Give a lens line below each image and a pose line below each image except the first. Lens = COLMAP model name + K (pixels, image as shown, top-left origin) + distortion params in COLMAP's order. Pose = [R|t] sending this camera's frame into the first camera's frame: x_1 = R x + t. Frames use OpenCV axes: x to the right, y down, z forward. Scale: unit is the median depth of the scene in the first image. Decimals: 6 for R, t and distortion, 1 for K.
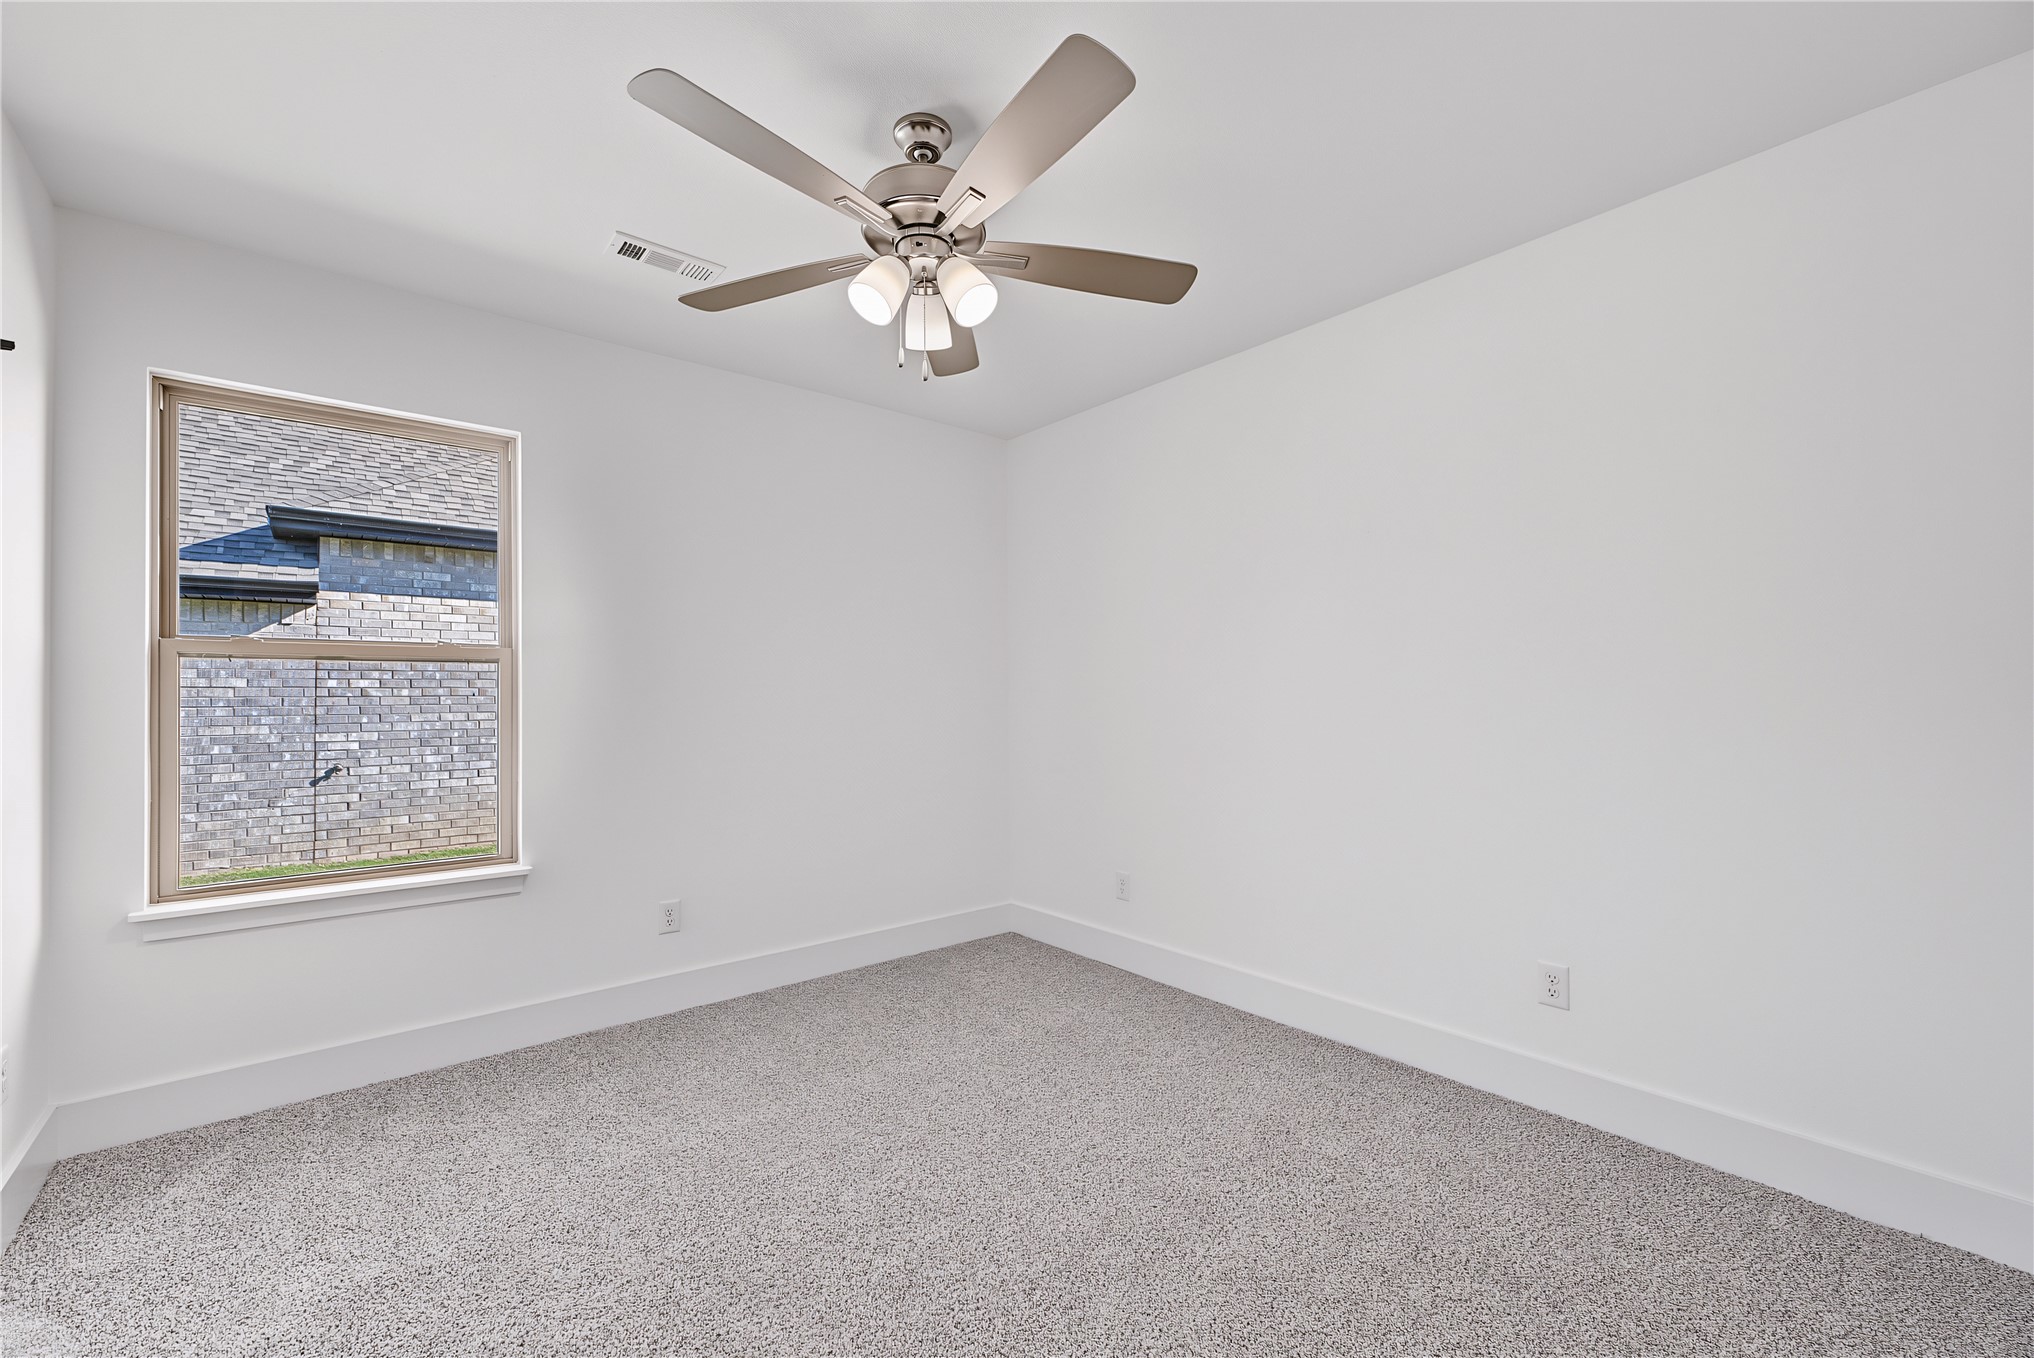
lens RADIAL K [[816.1, 0, 1018.8], [0, 816.1, 714.0], [0, 0, 1]] dist [0.000242, 0.000065]
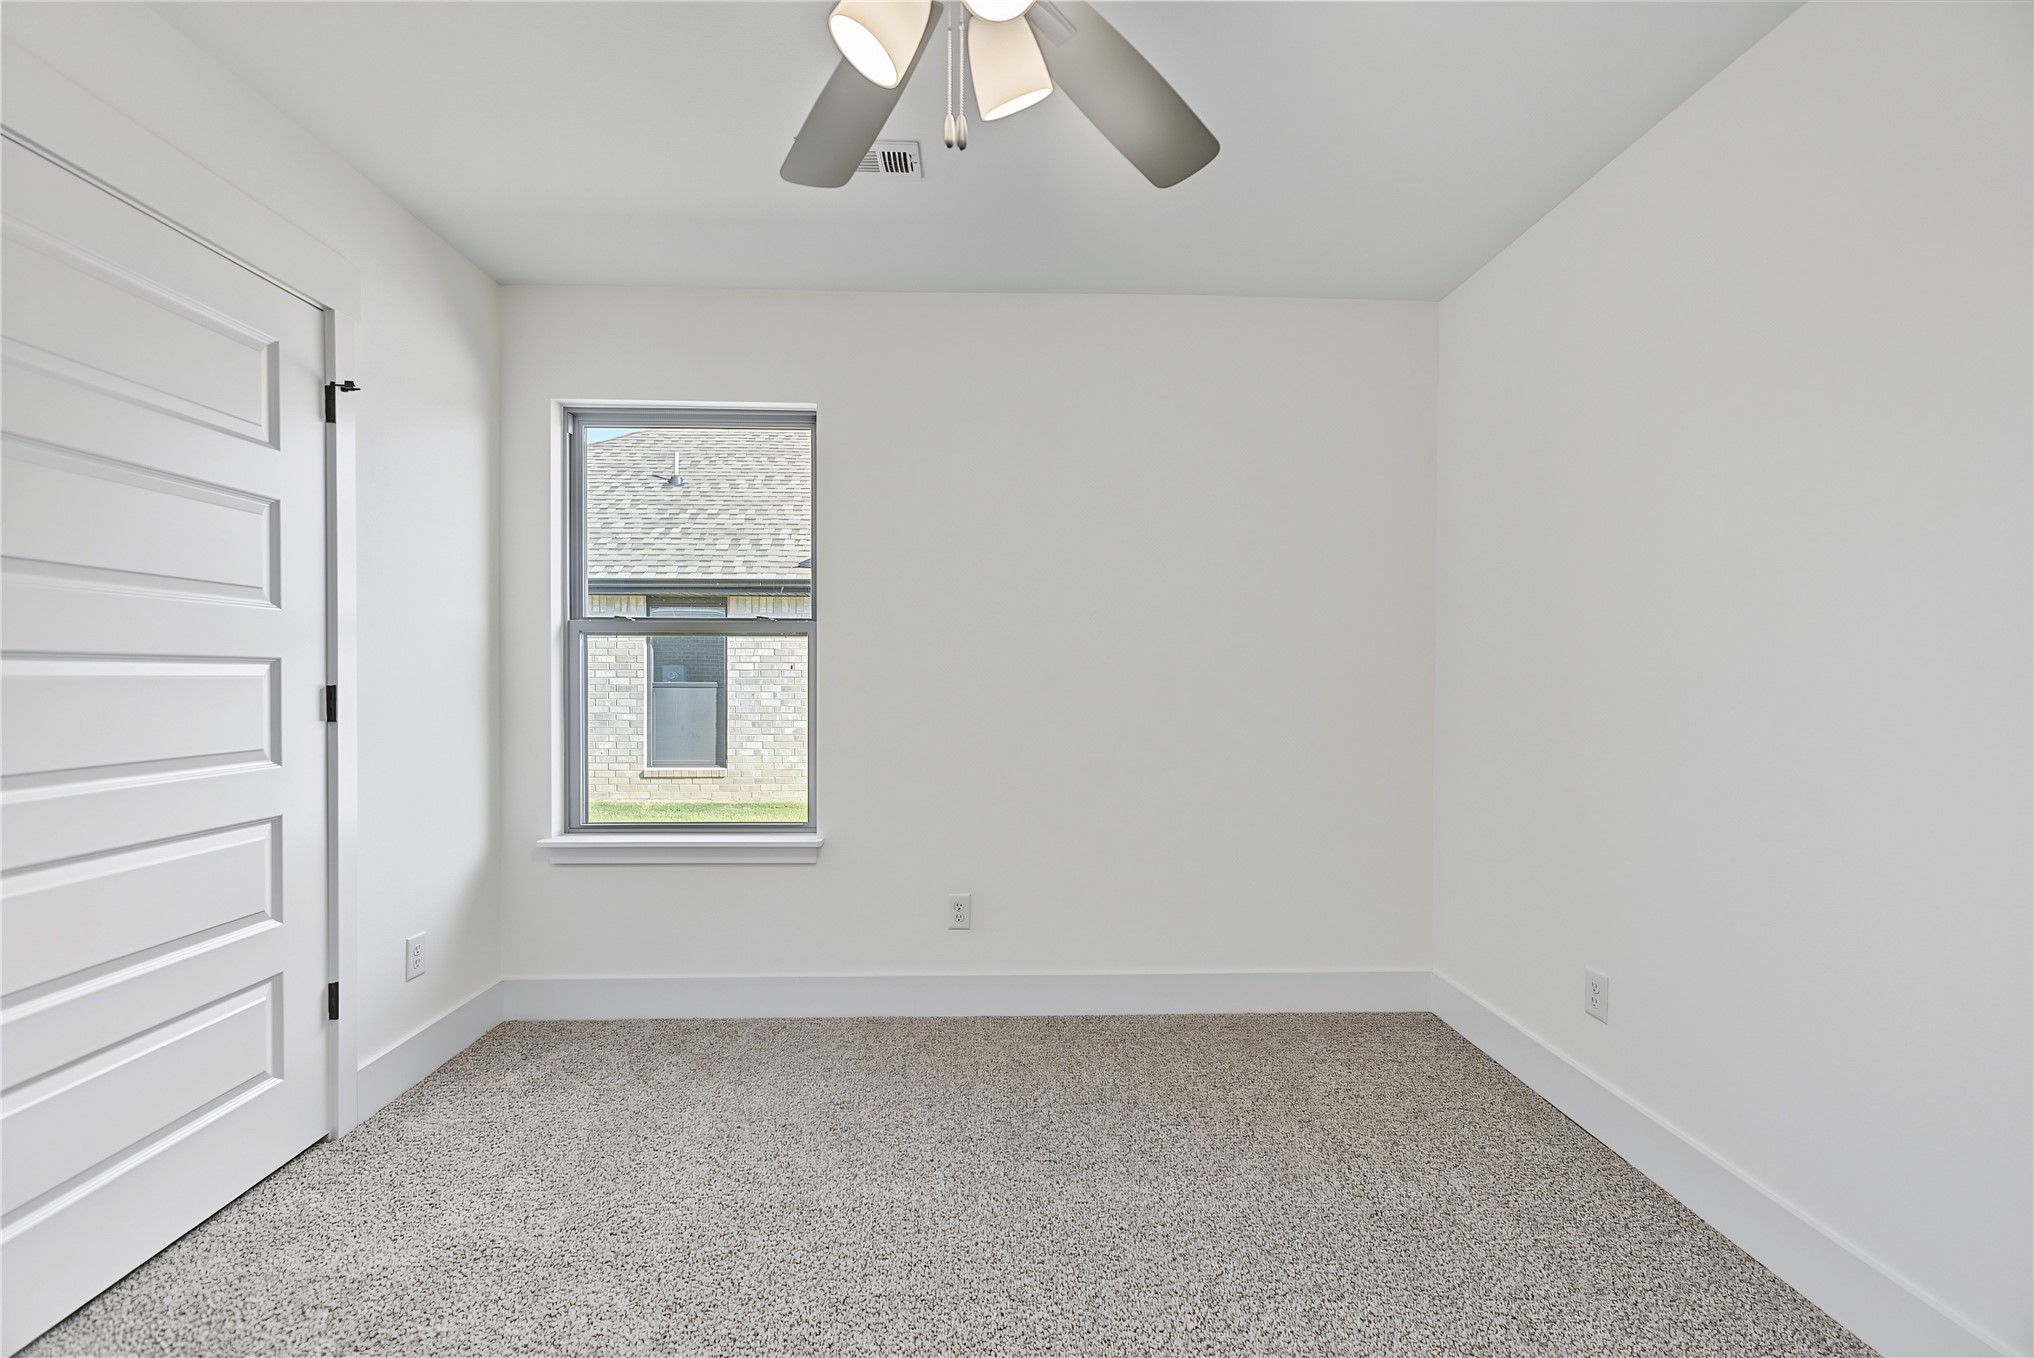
lens RADIAL K [[826.5, 0, 989.9], [0, 826.5, 700.9], [0, 0, 1]] dist [-0.001272, -0.000025]
pose [[0.789889, 0.028669, -0.612579, 0.176027], [-0.020610, 0.999583, 0.020206, -0.007088], [0.612903, -0.003335, 0.790151, 0.322622]]
